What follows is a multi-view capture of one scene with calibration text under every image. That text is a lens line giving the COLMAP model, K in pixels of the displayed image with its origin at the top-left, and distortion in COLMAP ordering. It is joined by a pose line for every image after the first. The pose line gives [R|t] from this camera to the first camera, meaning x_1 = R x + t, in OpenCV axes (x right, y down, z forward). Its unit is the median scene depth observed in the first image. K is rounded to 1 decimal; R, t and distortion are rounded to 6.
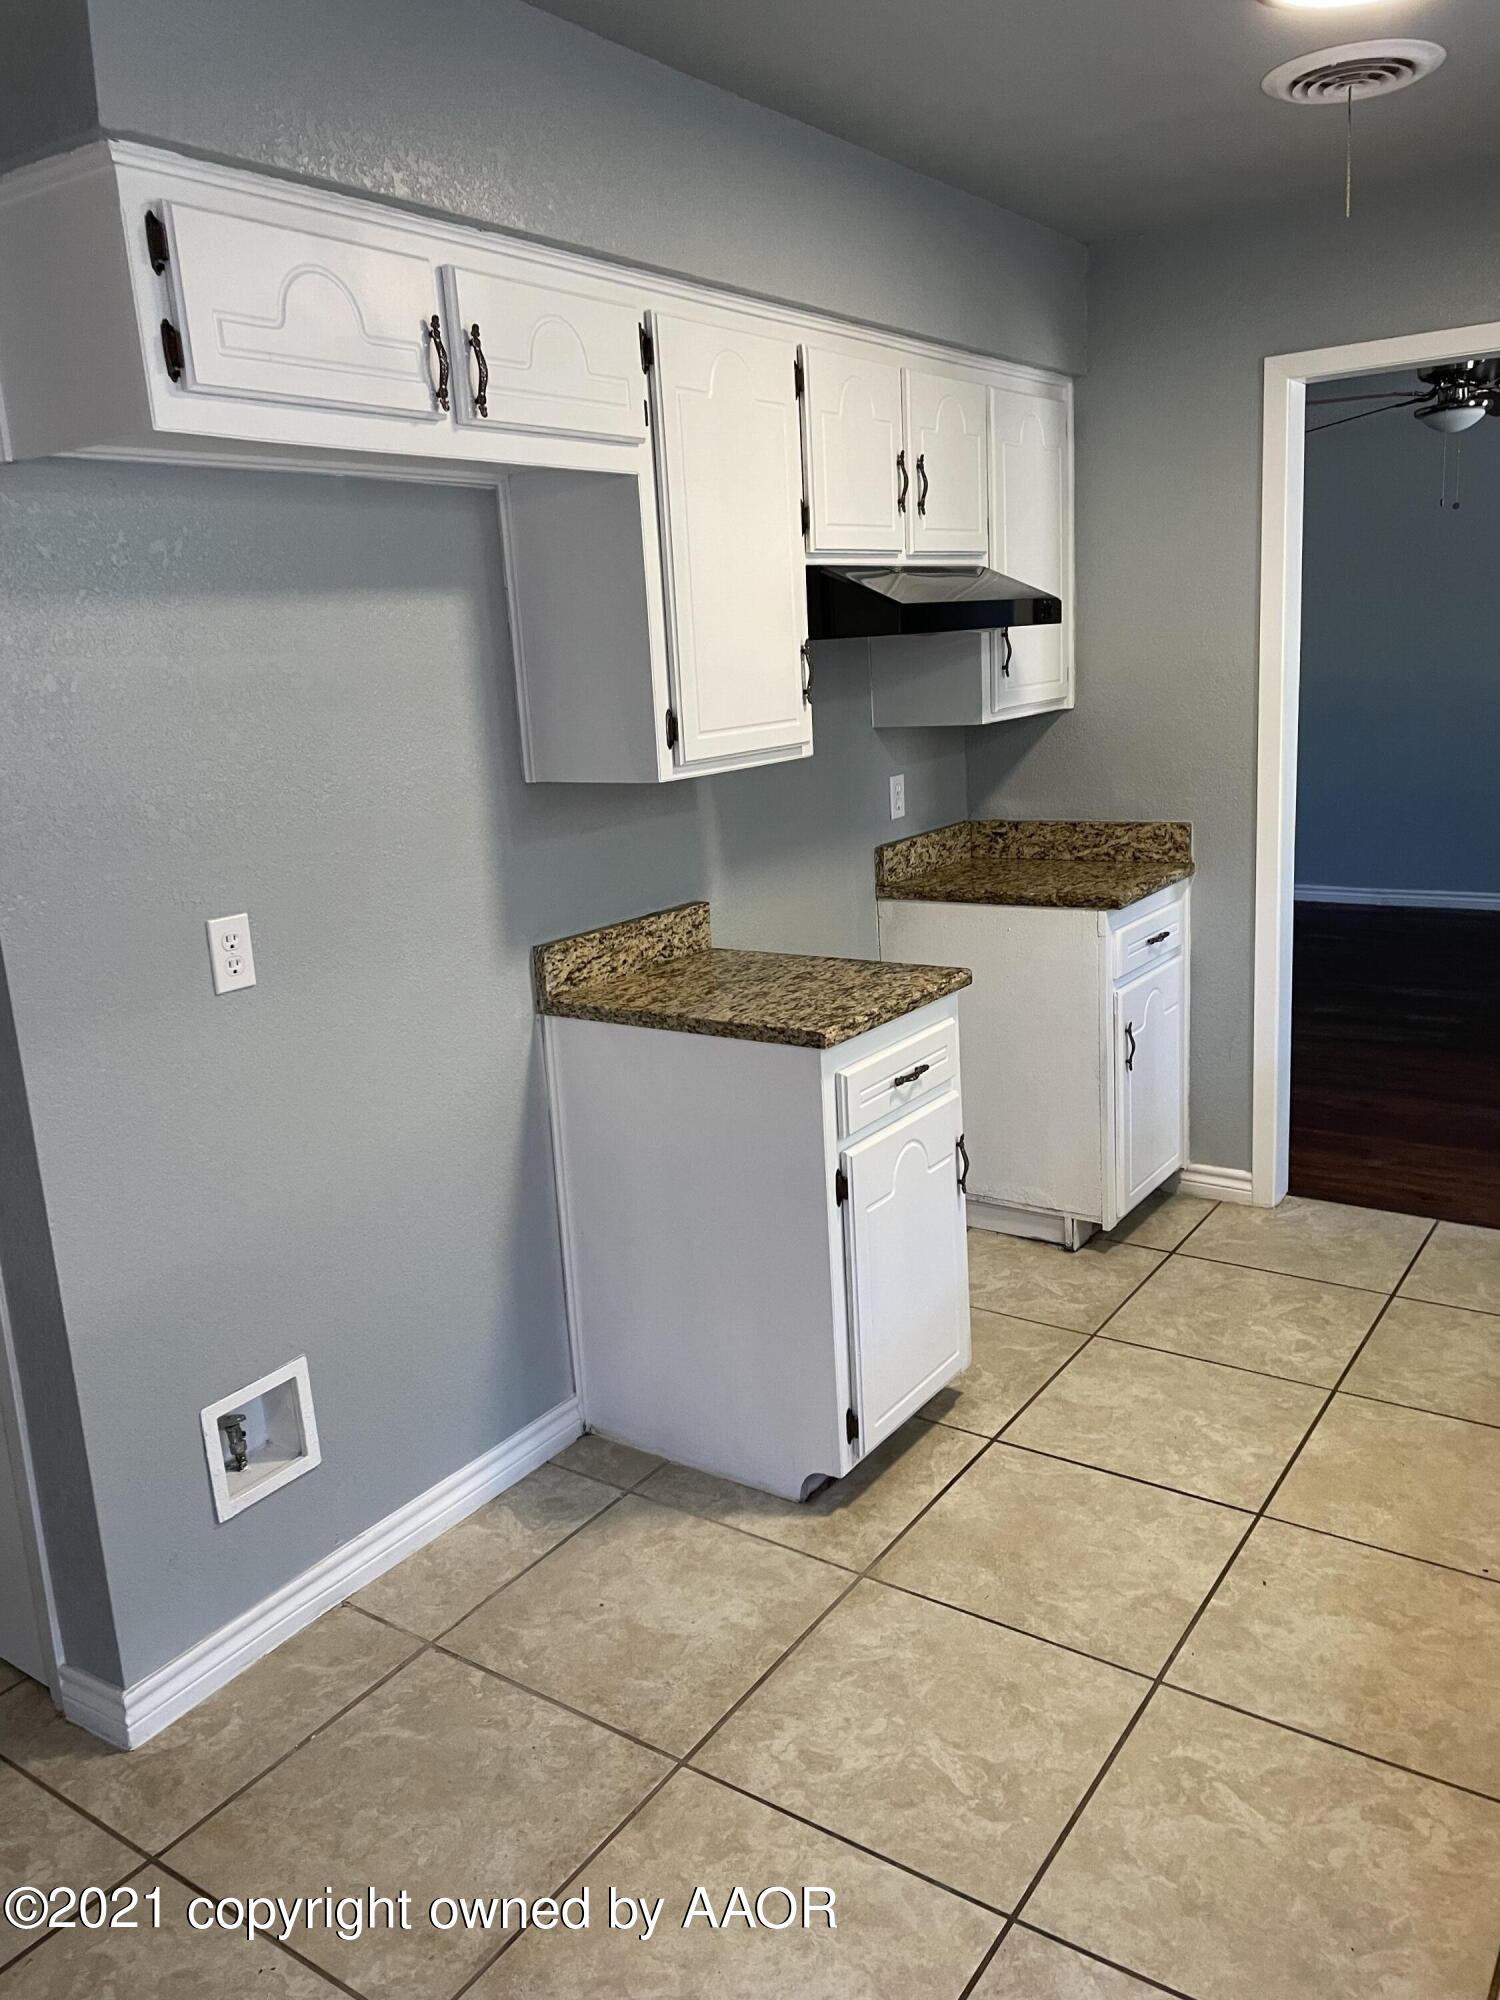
lens RADIAL K [[1510.7, 0, 740.6], [0, 1510.7, 995.4], [0, 0, 1]] dist [0.014787, -0.035882]
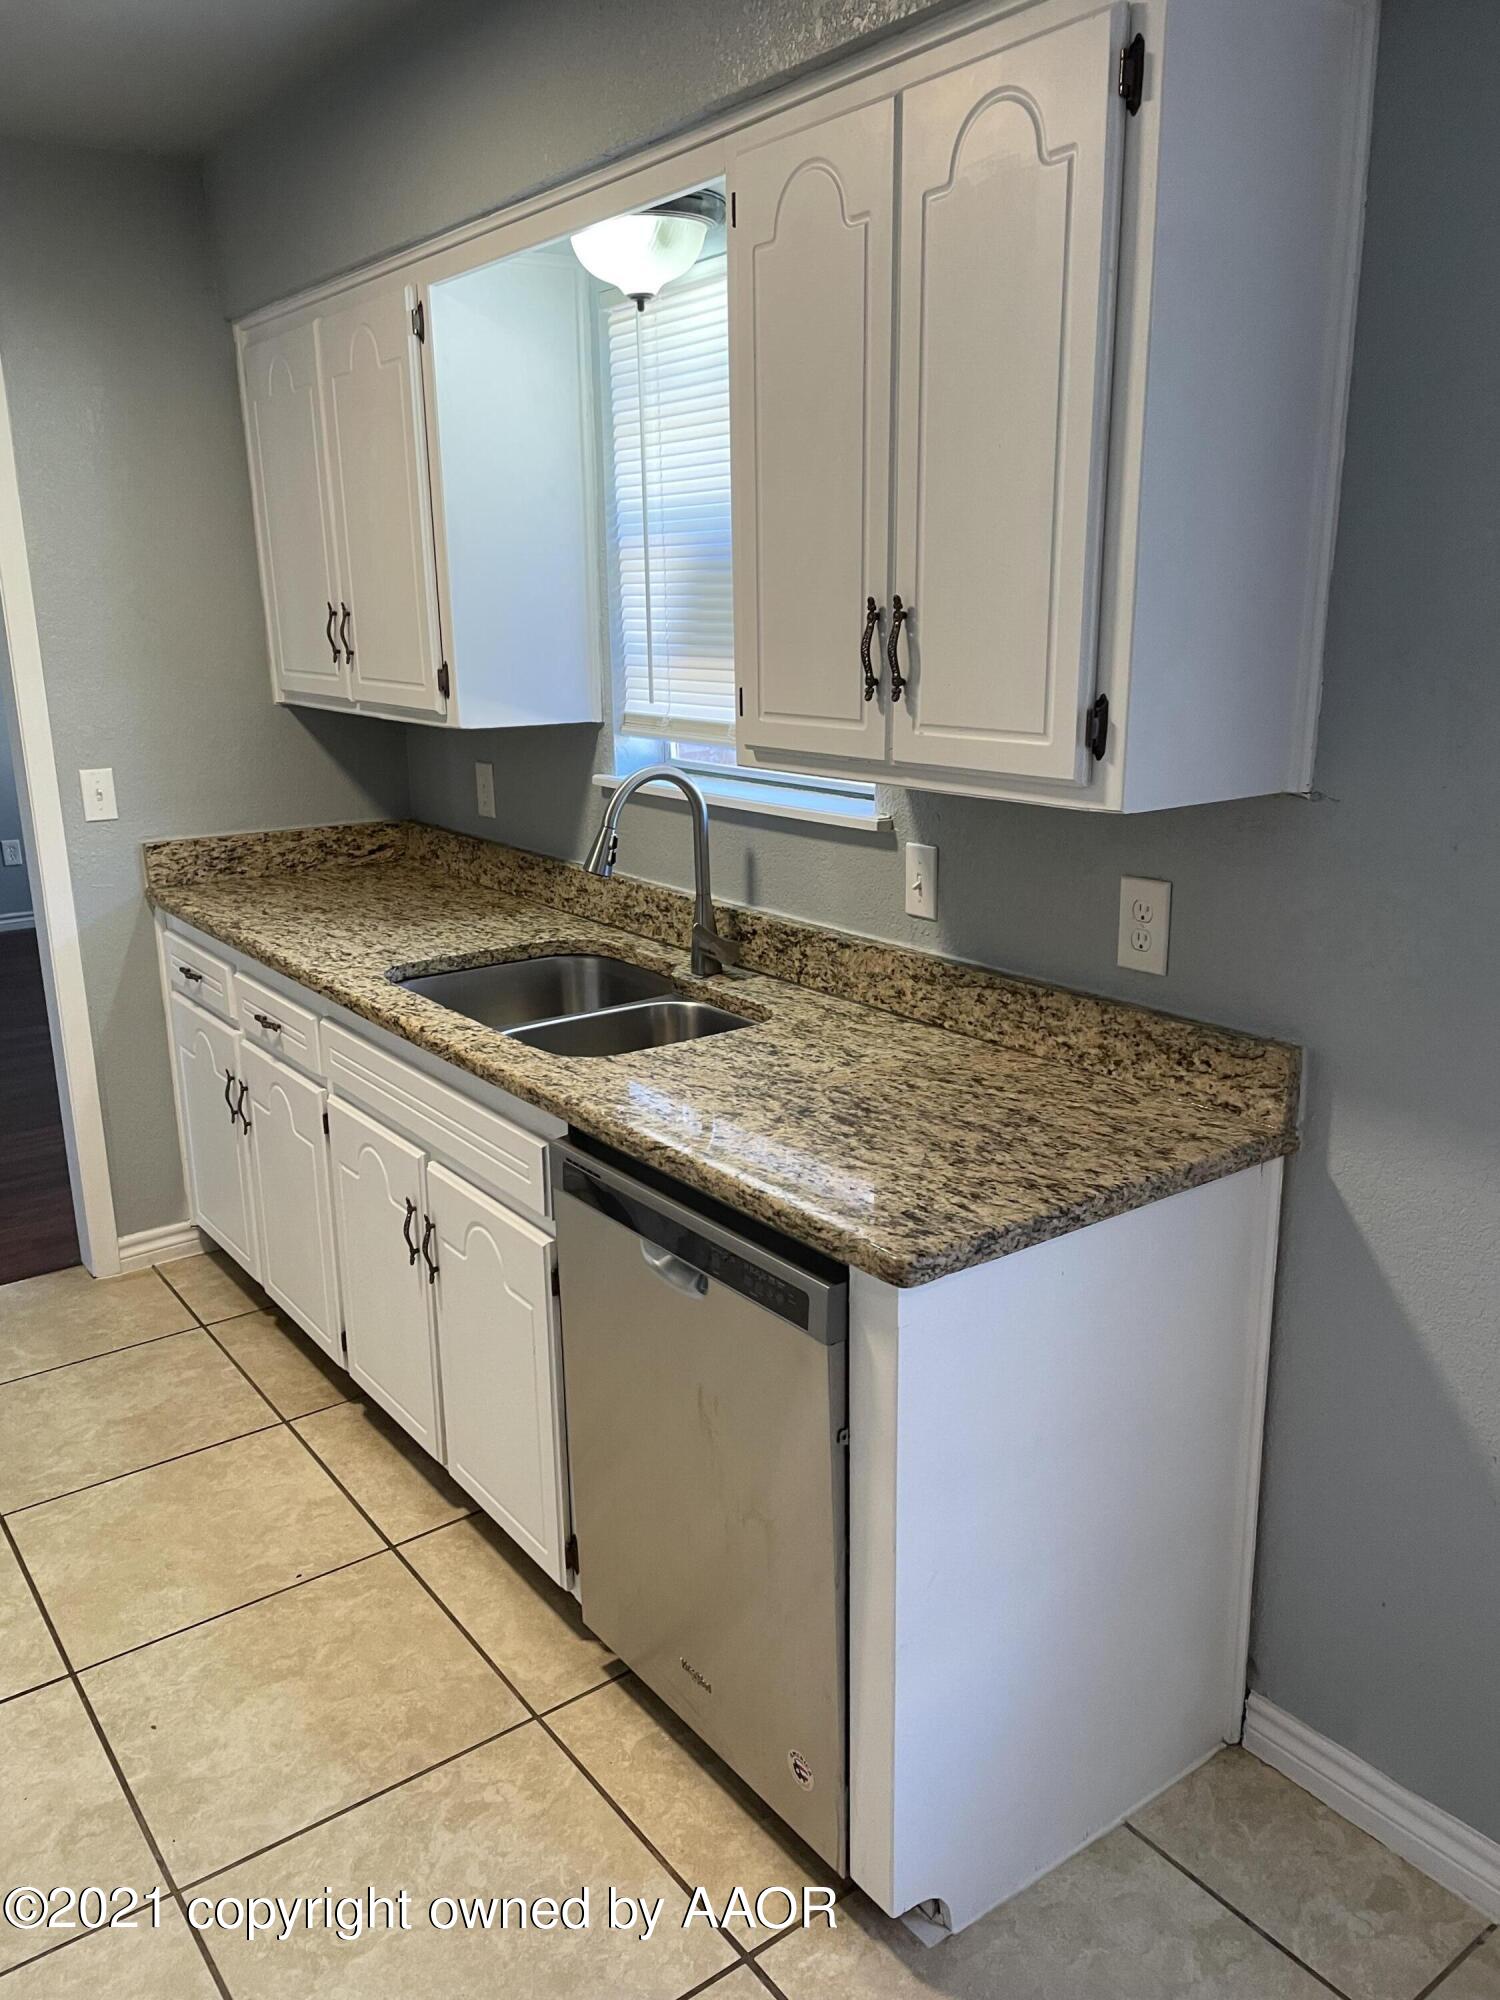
lens RADIAL K [[1510.7, 0, 747.8], [0, 1510.7, 992.7], [0, 0, 1]] dist [0.014787, -0.035882]
pose [[0.317287, -0.192349, 0.928618, -0.302434], [0.218389, 0.967715, 0.125828, -0.063995], [-0.922841, 0.162877, 0.349050, 0.336351]]
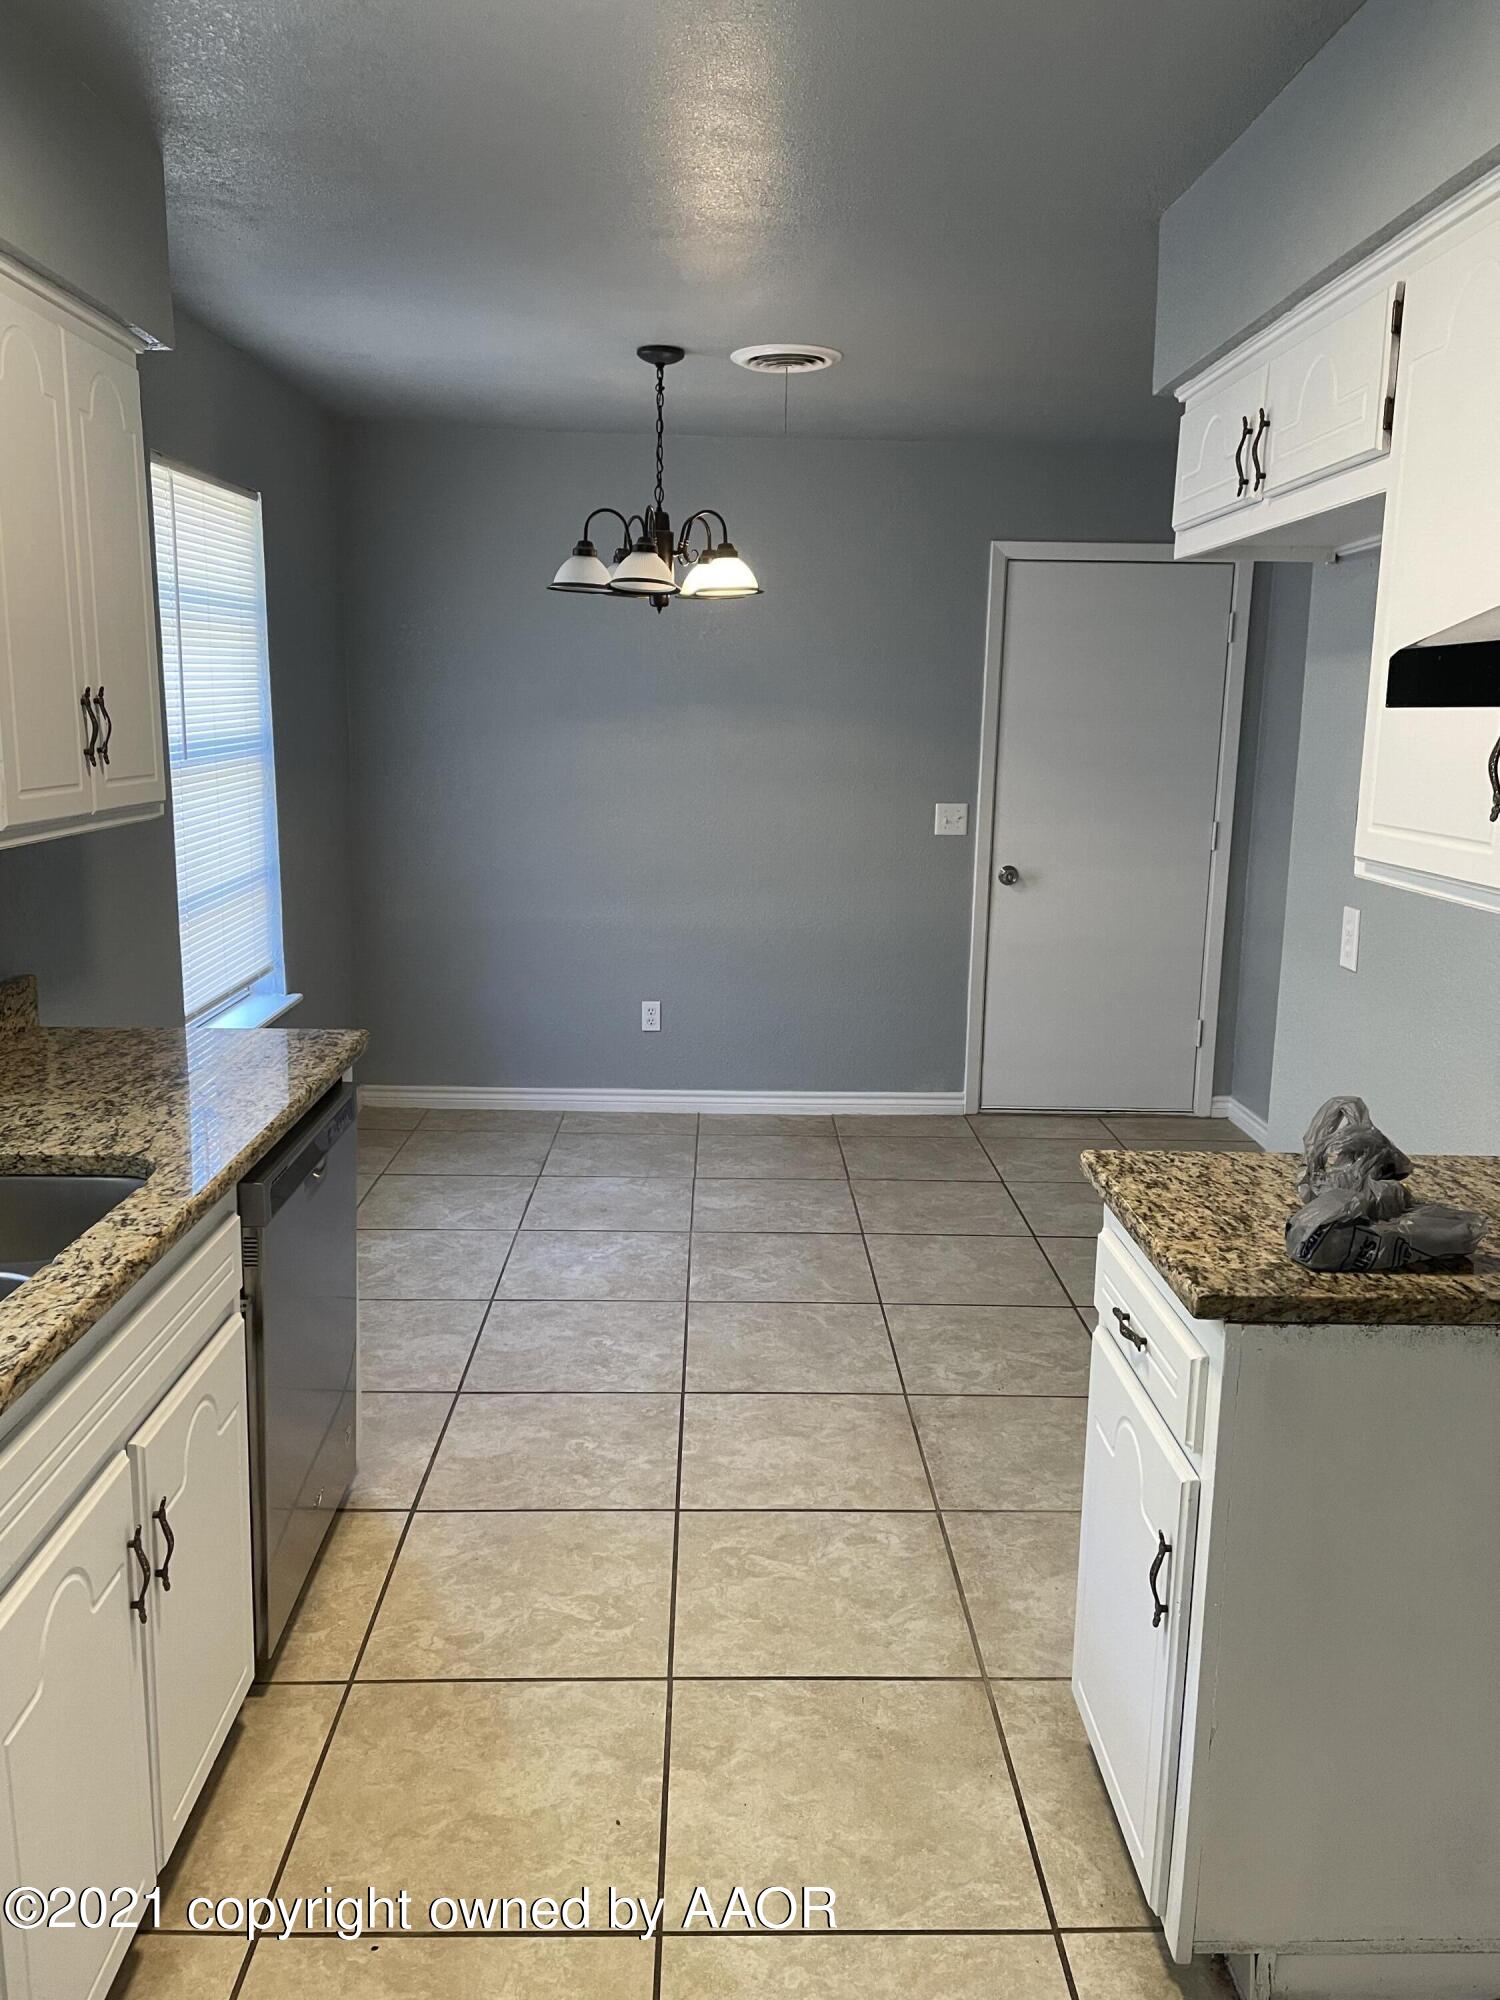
lens RADIAL K [[1510.7, 0, 757.4], [0, 1510.7, 1004.7], [0, 0, 1]] dist [0.014787, -0.035882]
pose [[-0.805357, 0.155269, -0.572093, 0.769508], [-0.114896, 0.905899, 0.407609, -0.430538], [0.581548, 0.394003, -0.711733, 1.616112]]
